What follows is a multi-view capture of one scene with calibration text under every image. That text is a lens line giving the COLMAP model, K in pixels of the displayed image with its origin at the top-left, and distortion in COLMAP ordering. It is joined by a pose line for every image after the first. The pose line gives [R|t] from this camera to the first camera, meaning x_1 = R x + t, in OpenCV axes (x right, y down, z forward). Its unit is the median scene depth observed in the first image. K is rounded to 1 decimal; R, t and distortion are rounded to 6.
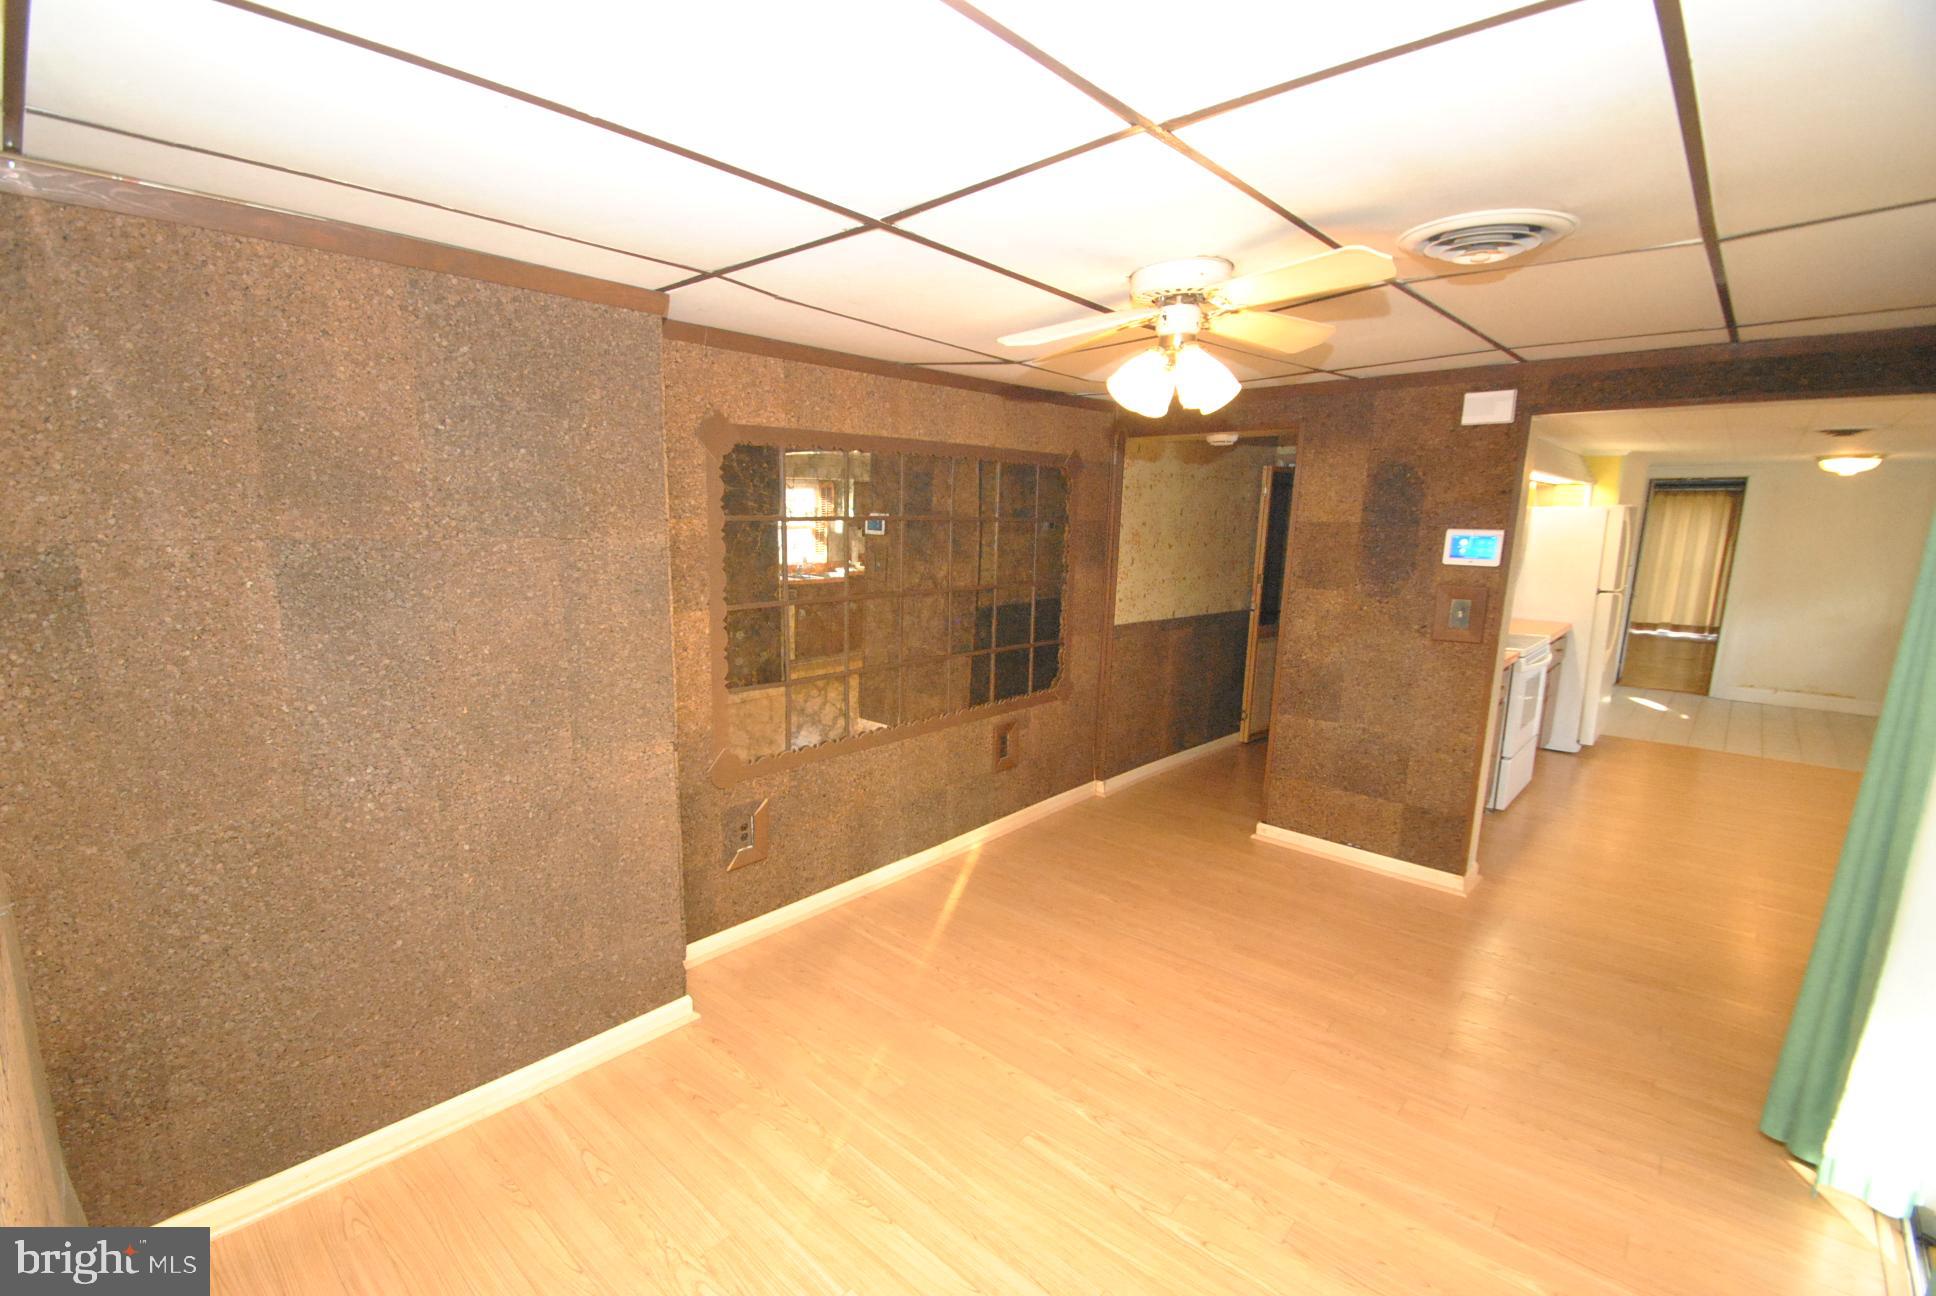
lens RADIAL K [[862.3, 0, 958.1], [0, 862.3, 672.4], [0, 0, 1]] dist [0.001412, -0.000236]
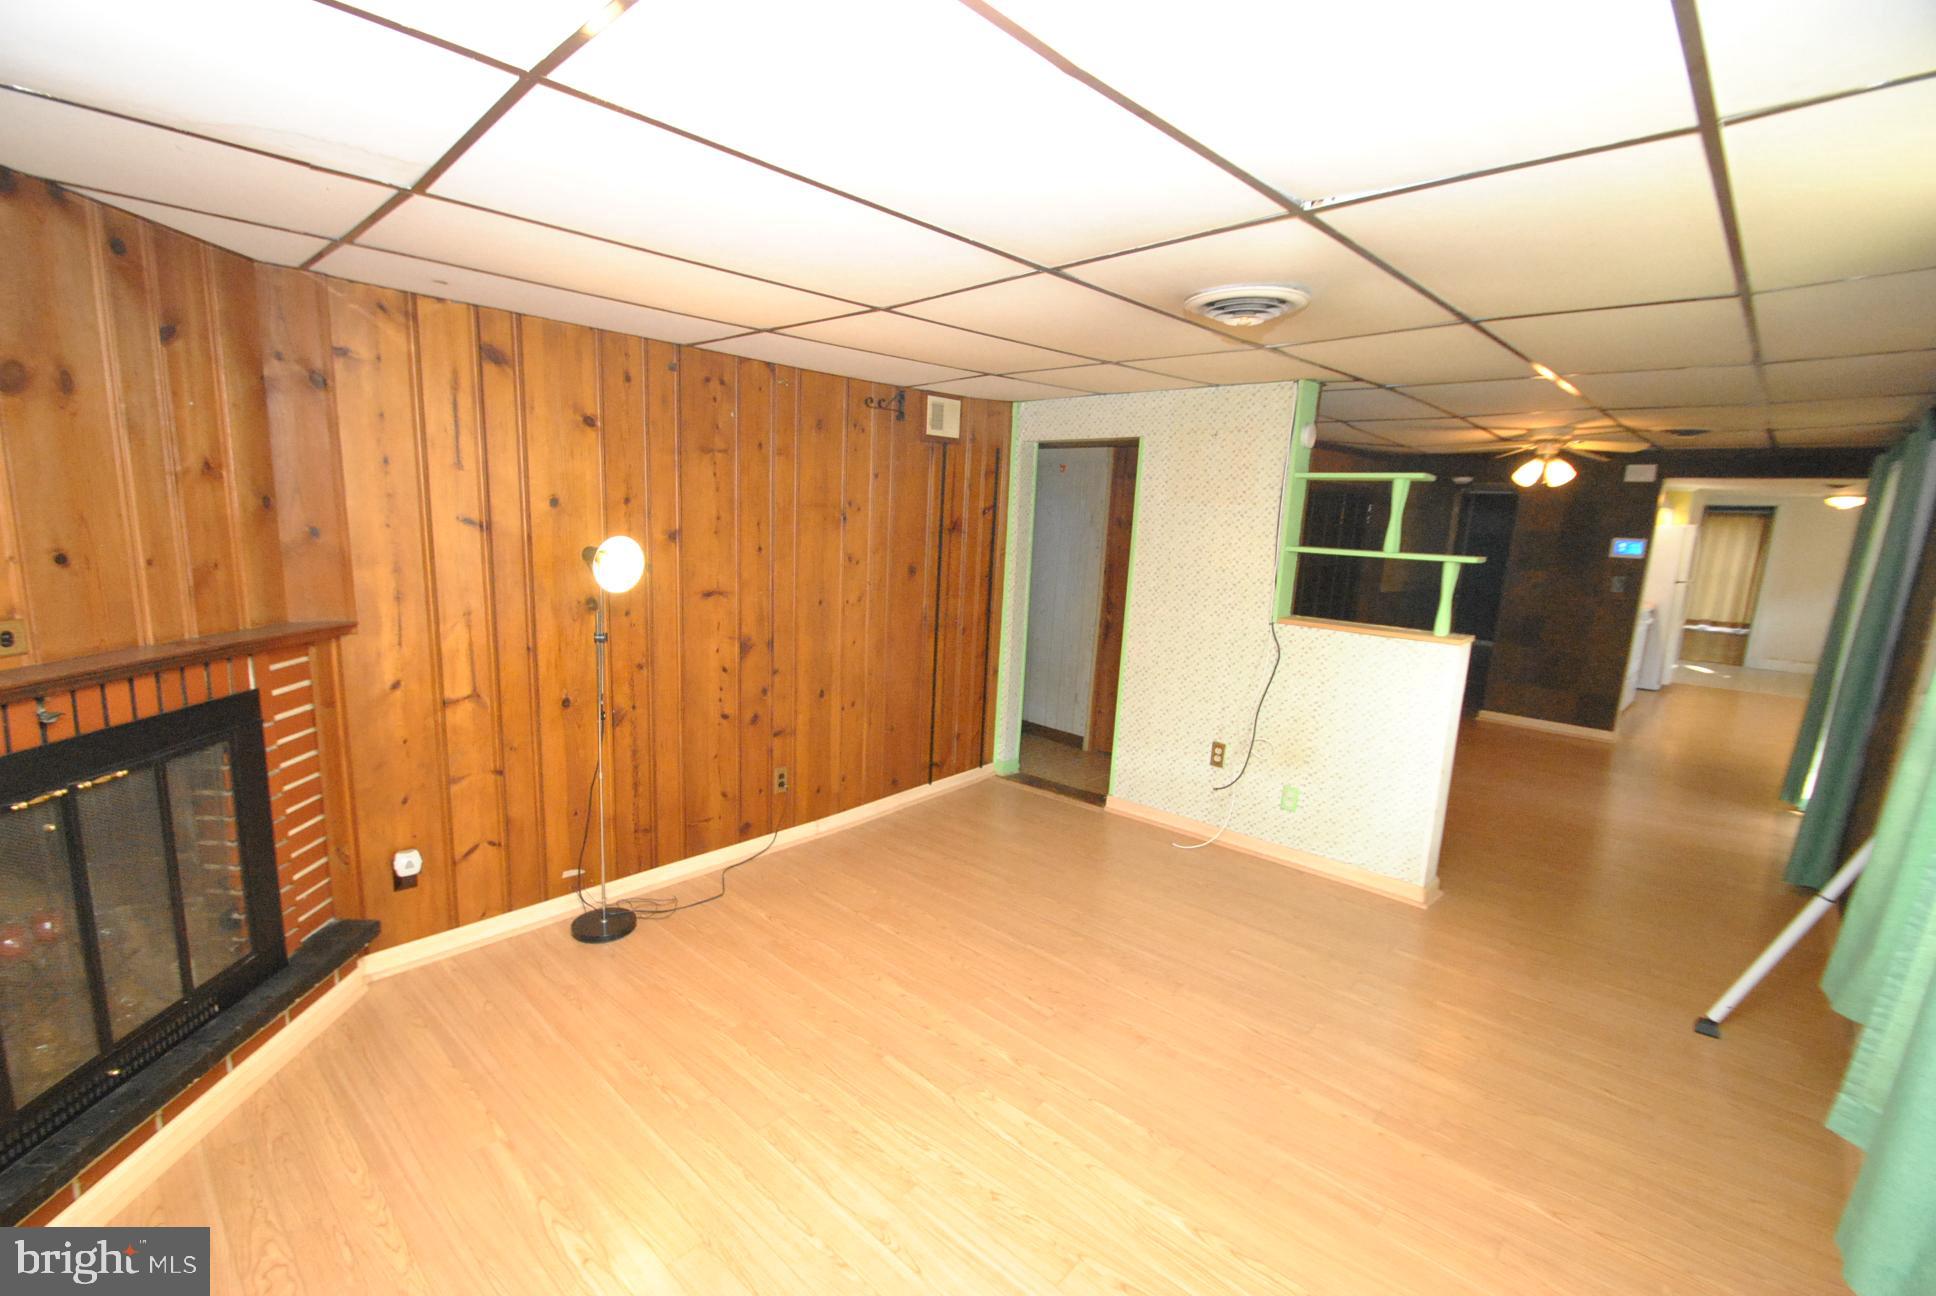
lens RADIAL K [[862.3, 0, 958.1], [0, 862.3, 672.4], [0, 0, 1]] dist [0.001412, -0.000236]
pose [[0.999522, 0.027676, -0.013757, -0.698788], [-0.027642, 0.999614, 0.002651, 0.136912], [0.013825, -0.002269, 0.999902, -0.757113]]
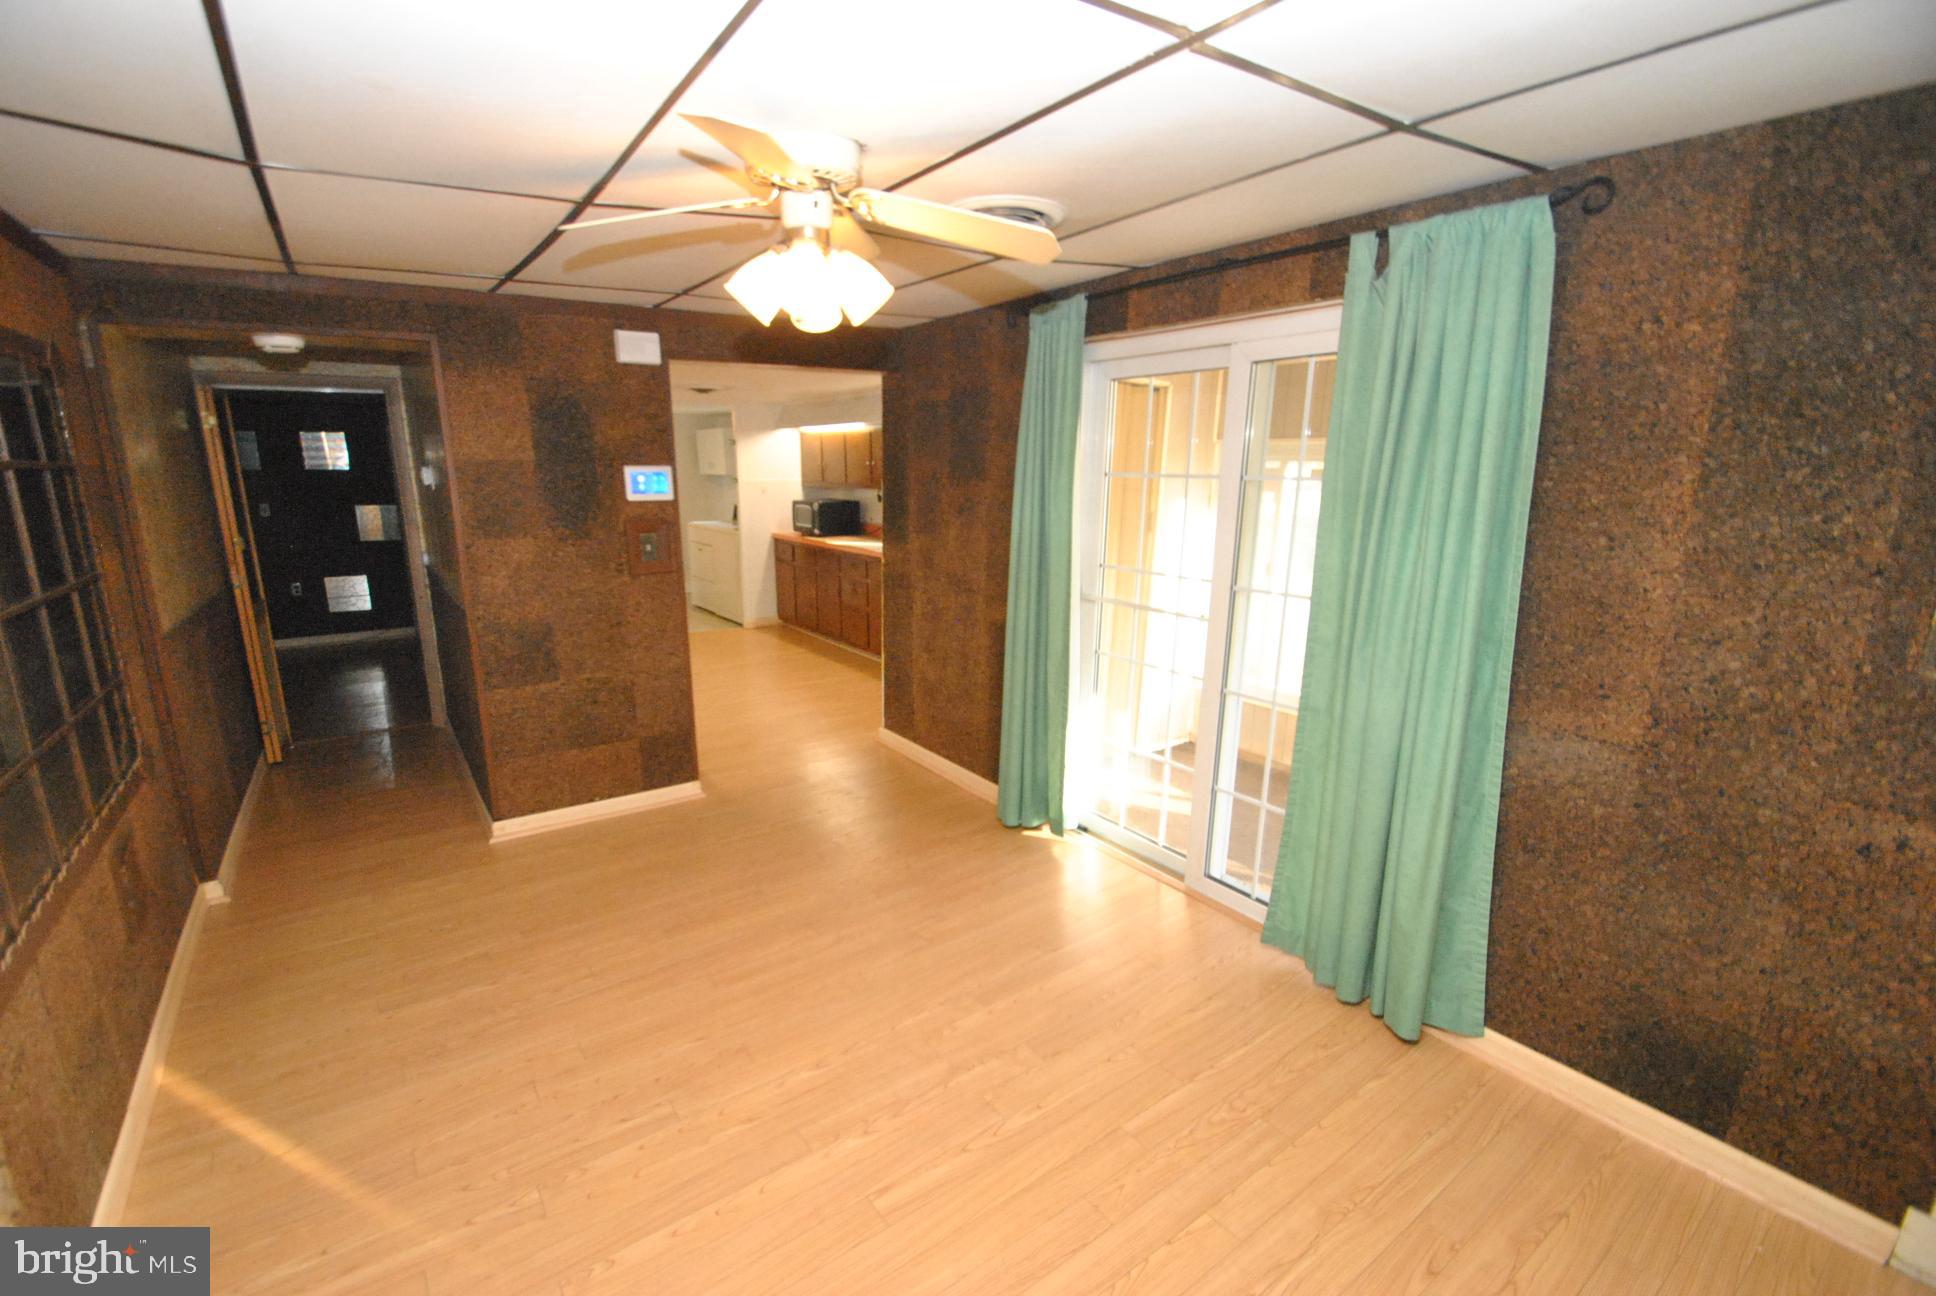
lens RADIAL K [[845.4, 0, 921.7], [0, 845.4, 666.7], [0, 0, 1]] dist [0.020965, -0.015268]
pose [[0.228766, -0.241627, 0.943018, -0.310917], [0.180386, 0.962452, 0.202847, -0.067602], [-0.956623, 0.123703, 0.263762, 0.372675]]
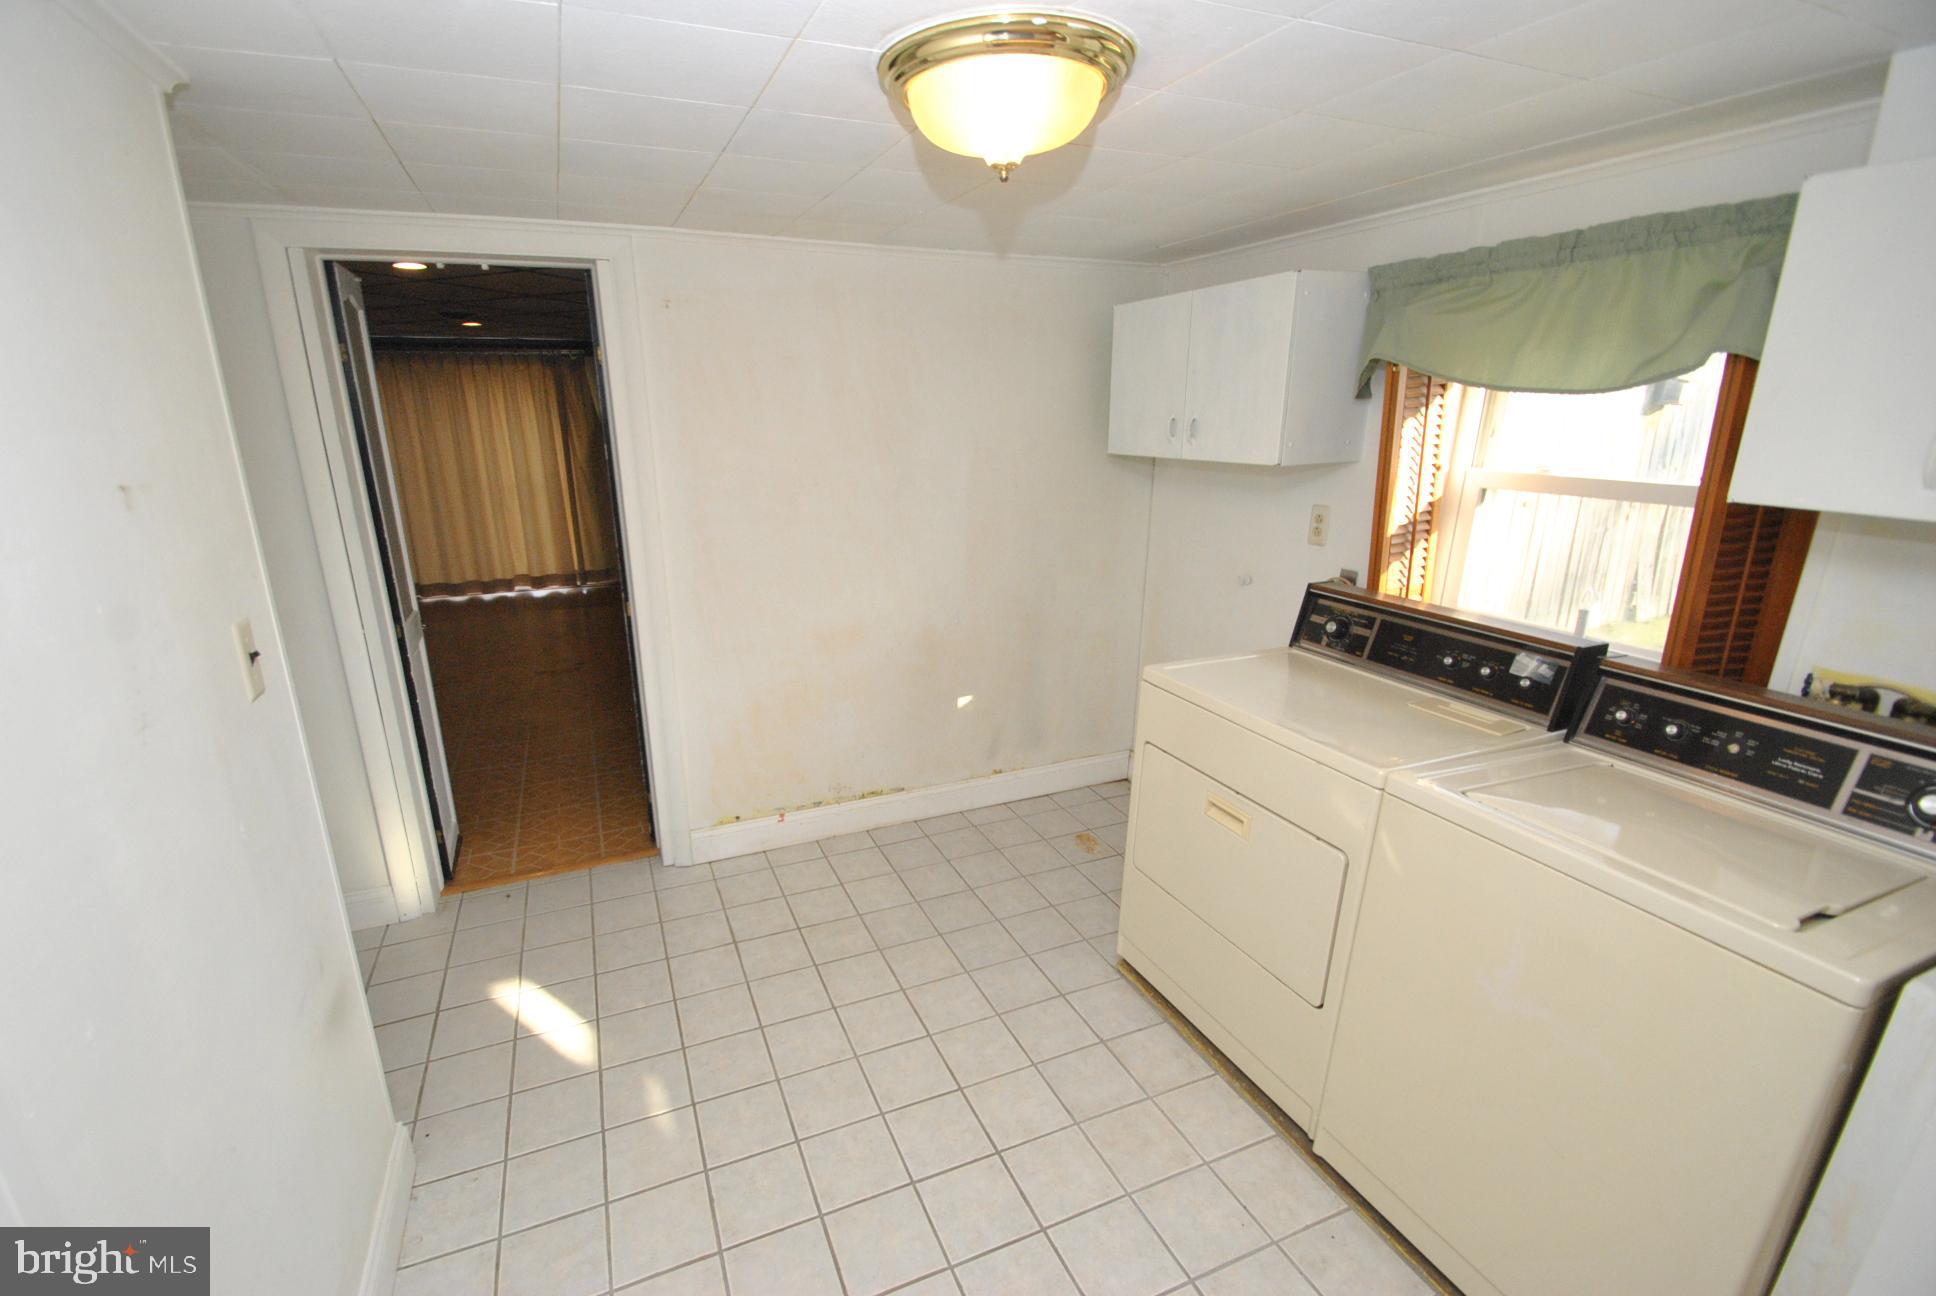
lens RADIAL K [[862.3, 0, 958.1], [0, 862.3, 672.4], [0, 0, 1]] dist [0.001412, -0.000236]
pose [[0.409981, -0.285278, 0.866332, 1.212394], [0.179316, 0.956501, 0.230111, -0.241364], [-0.894294, 0.061006, 0.443303, 1.390589]]
